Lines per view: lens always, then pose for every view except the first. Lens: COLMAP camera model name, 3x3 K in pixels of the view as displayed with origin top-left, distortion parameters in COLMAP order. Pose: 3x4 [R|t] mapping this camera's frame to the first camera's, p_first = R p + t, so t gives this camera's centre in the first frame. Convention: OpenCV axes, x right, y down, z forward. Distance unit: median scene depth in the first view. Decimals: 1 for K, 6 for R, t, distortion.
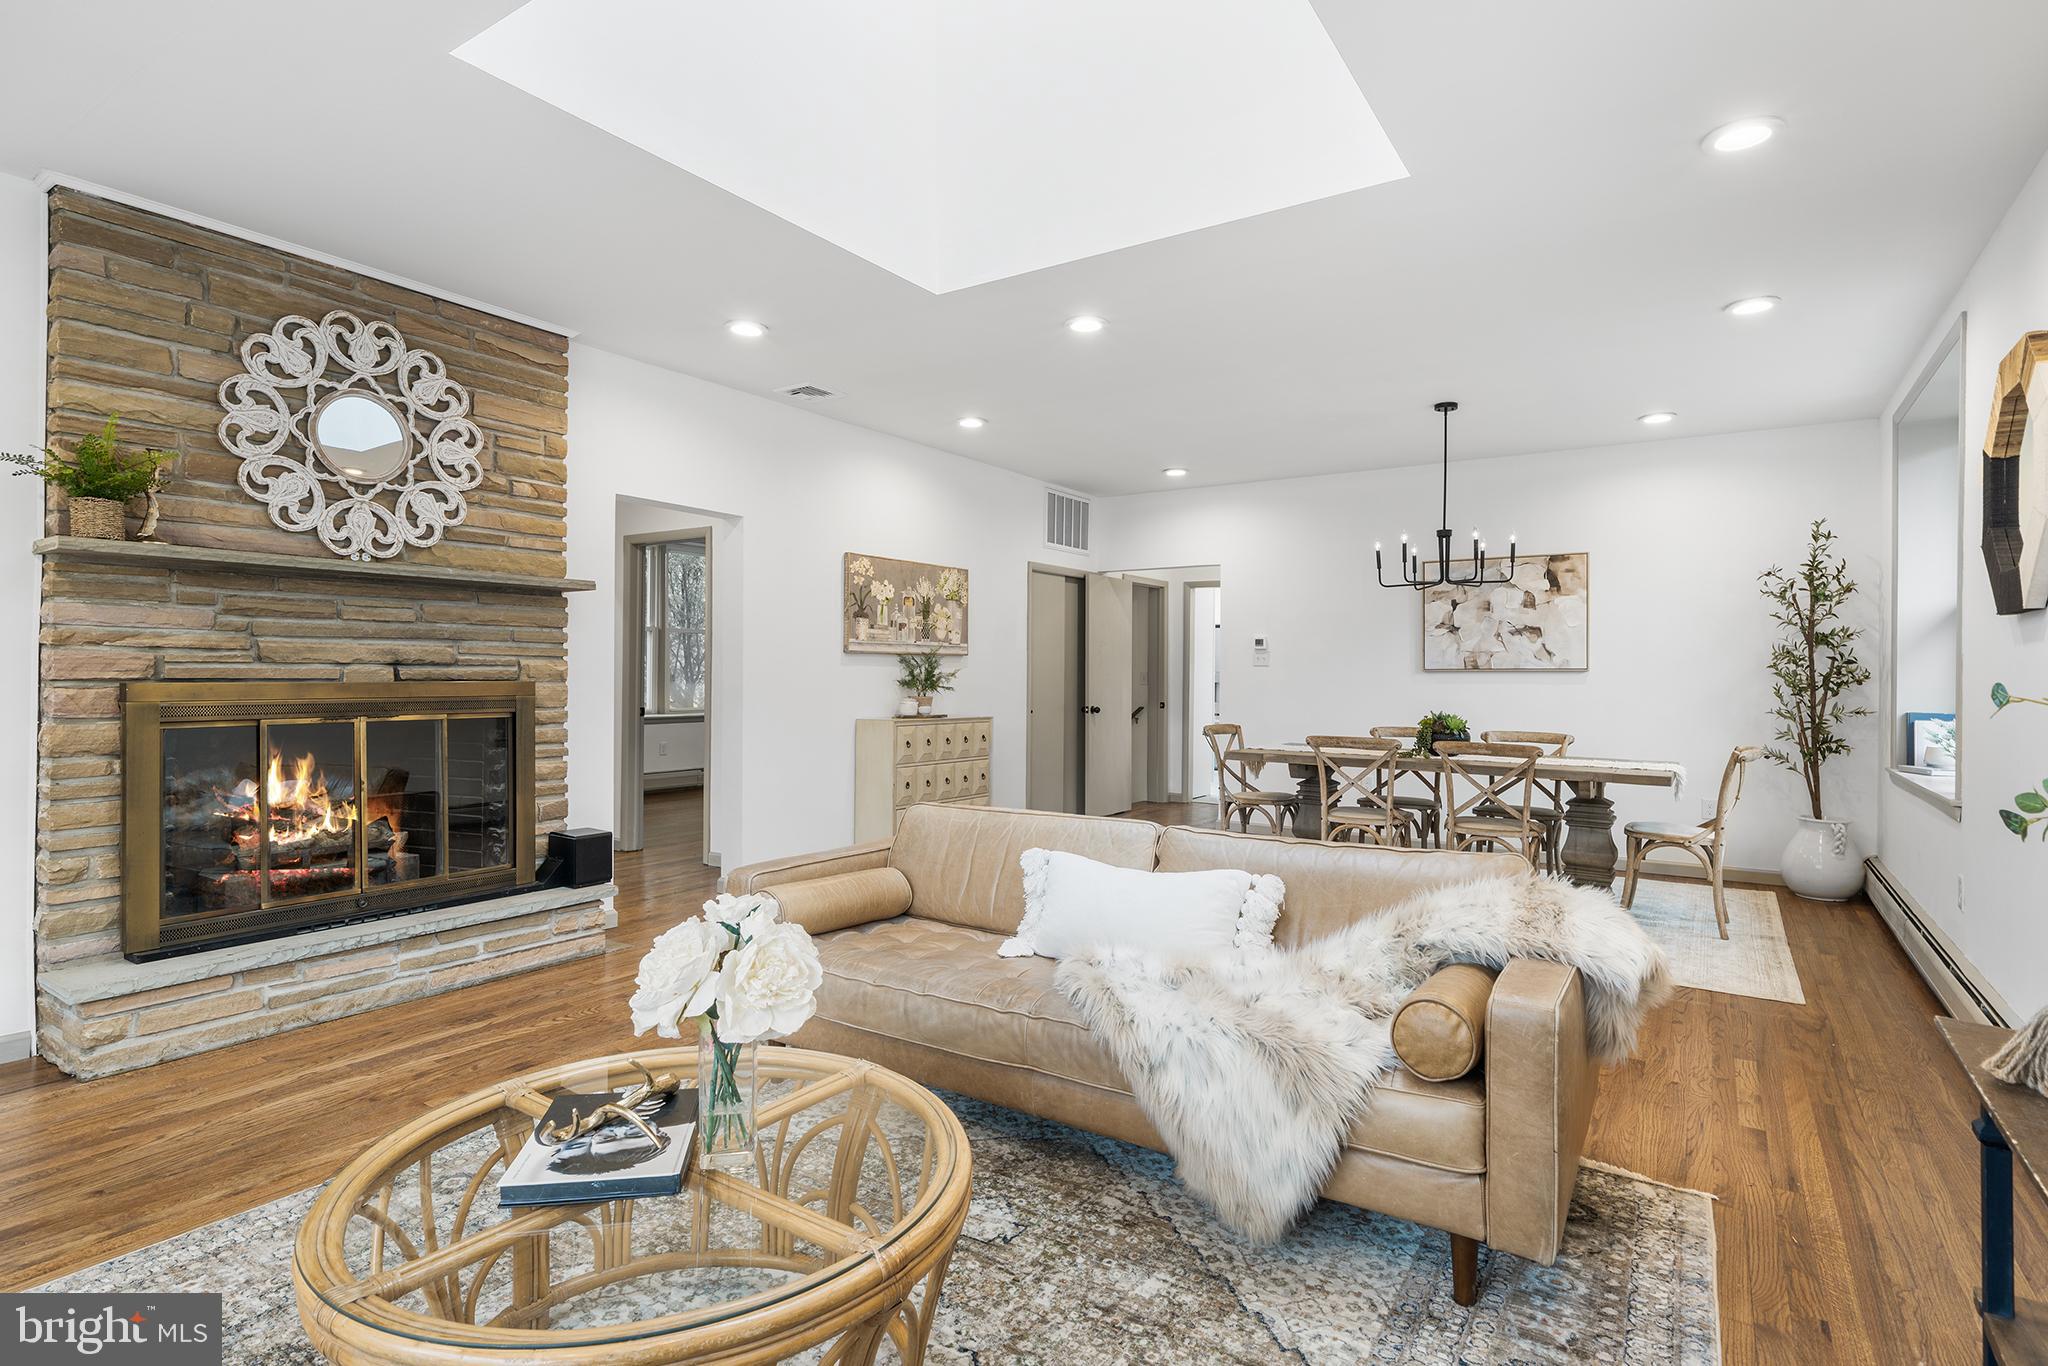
lens RADIAL K [[1035.4, 0, 1029.0], [0, 1035.4, 671.0], [0, 0, 1]] dist [0.002495, 0.000482]
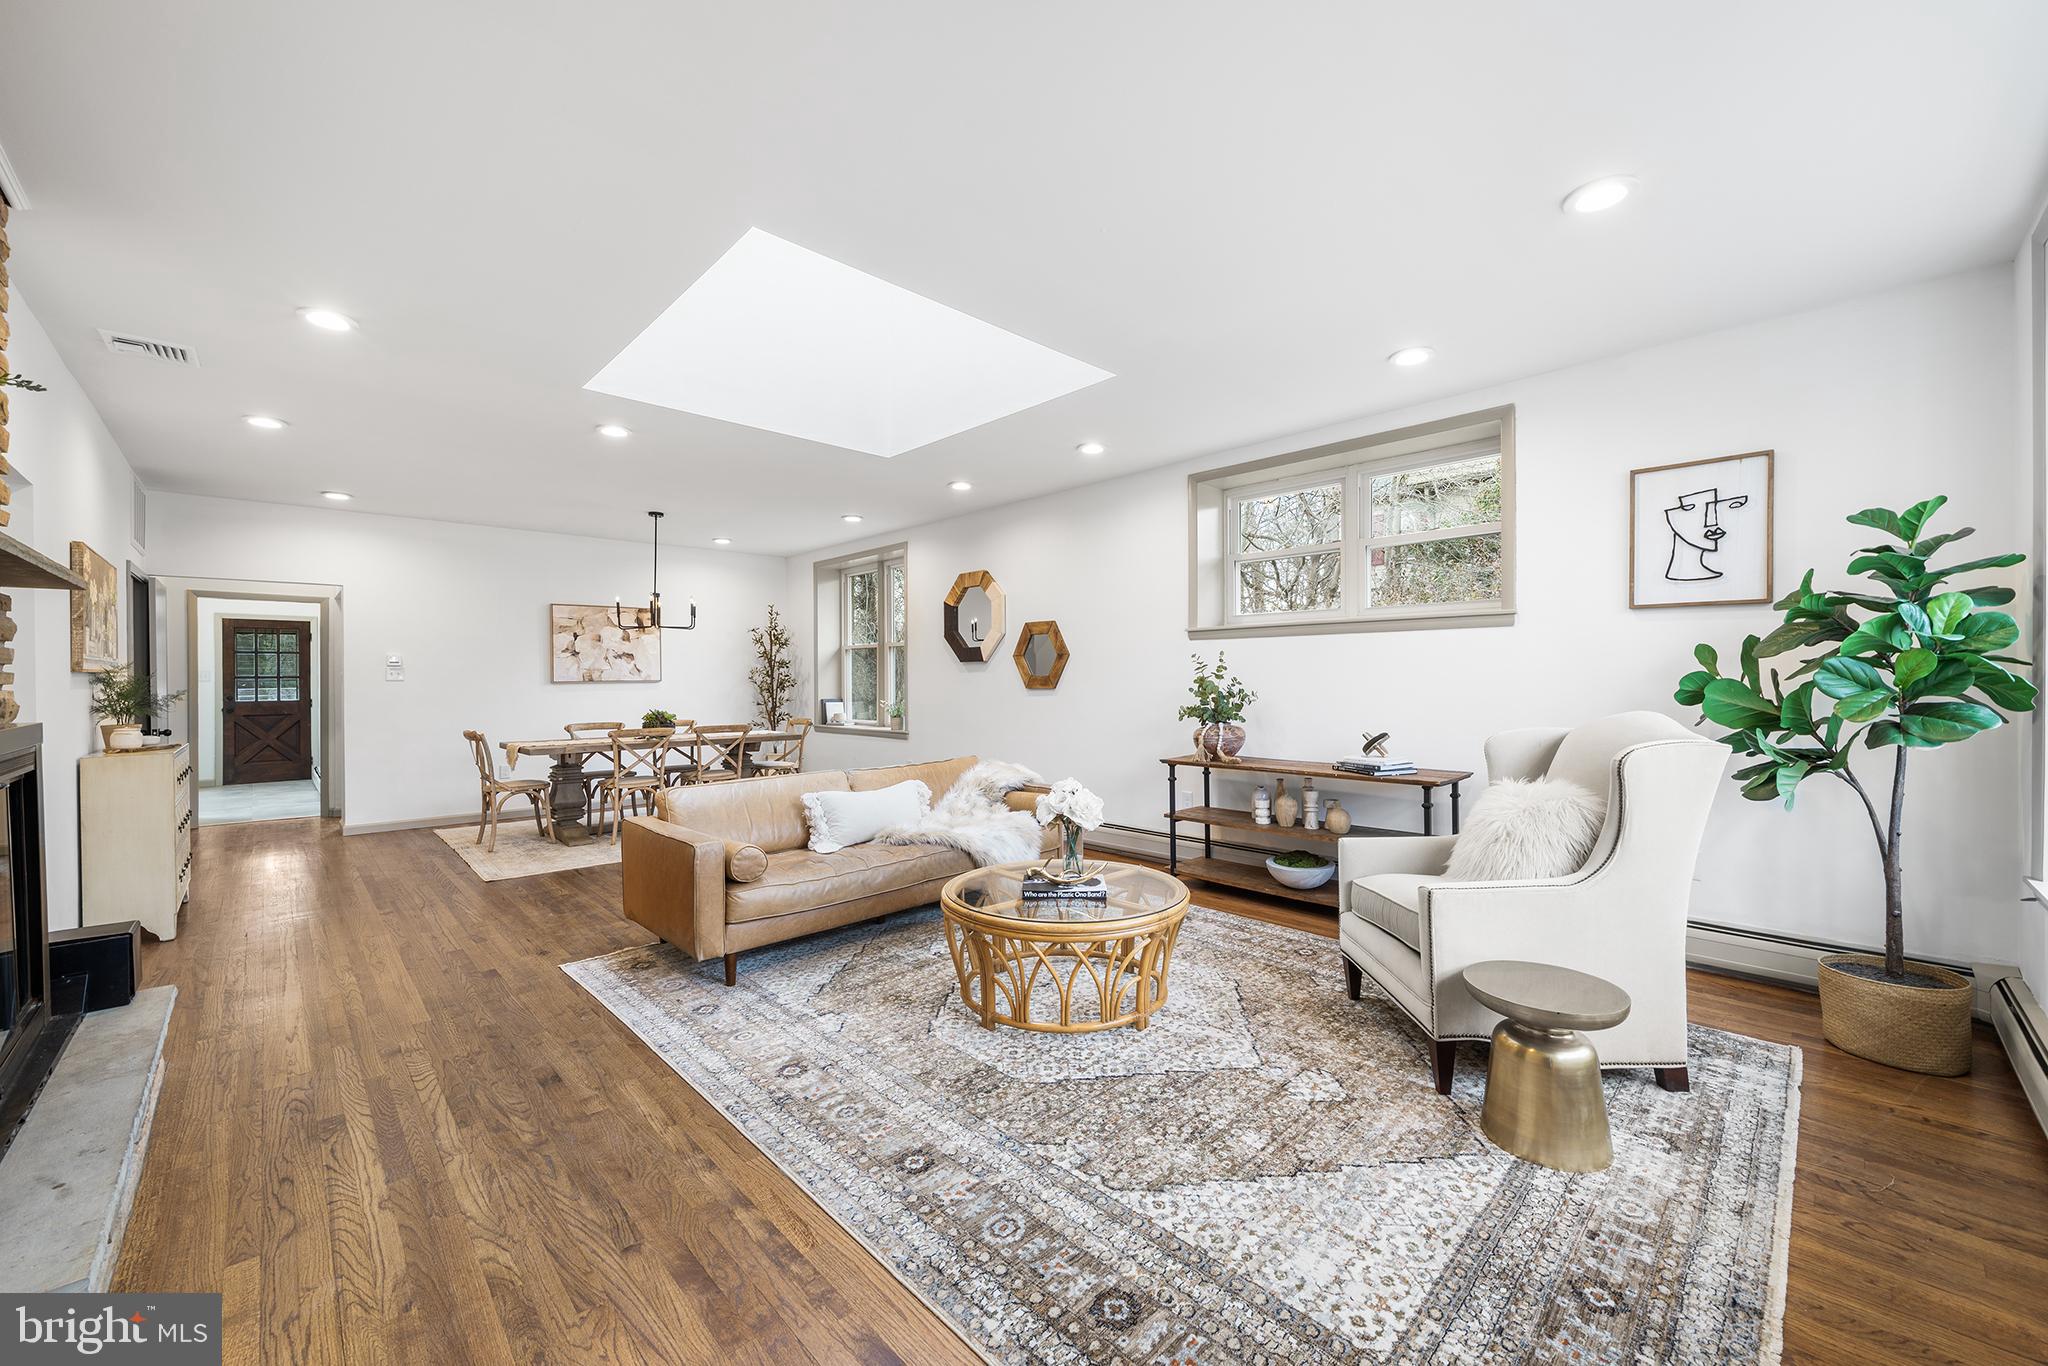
lens RADIAL K [[786.3, 0, 1033.3], [0, 786.3, 676.1], [0, 0, 1]] dist [-0.000267, 0.000013]
pose [[0.215524, -0.008062, 0.976465, -0.543043], [0.004963, 0.999962, 0.007160, -0.014845], [-0.976486, 0.003303, 0.215556, 0.164370]]
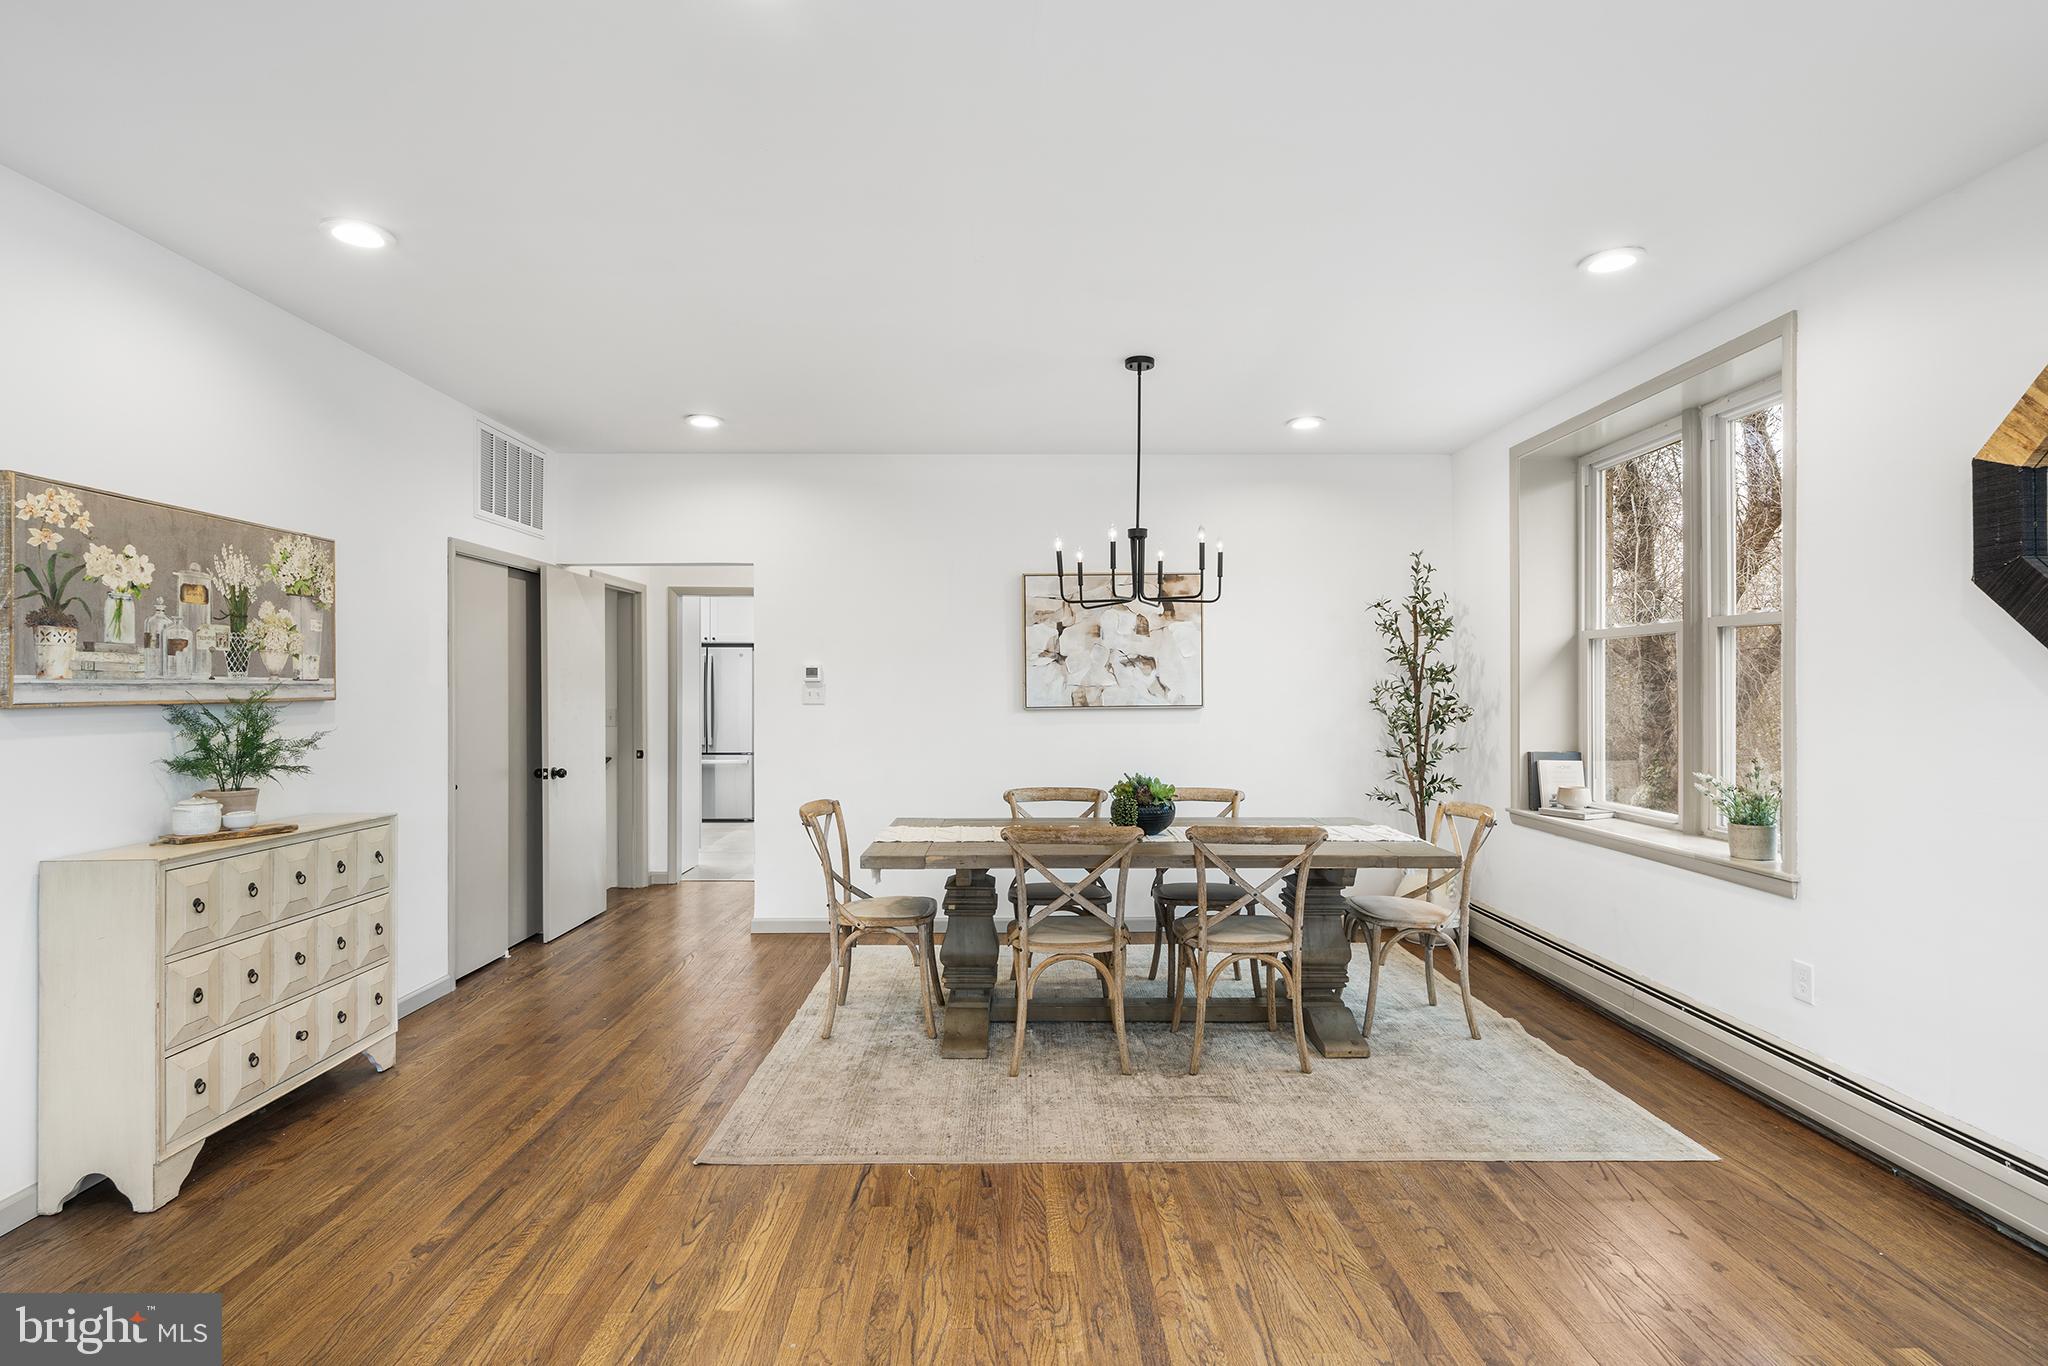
lens RADIAL K [[984.7, 0, 1019.0], [0, 984.7, 683.8], [0, 0, 1]] dist [0.013144, -0.002131]
pose [[0.829286, -0.006872, 0.558782, -0.055430], [0.006588, 0.999975, 0.002521, -0.023861], [-0.558785, 0.001590, 0.829311, 0.398133]]
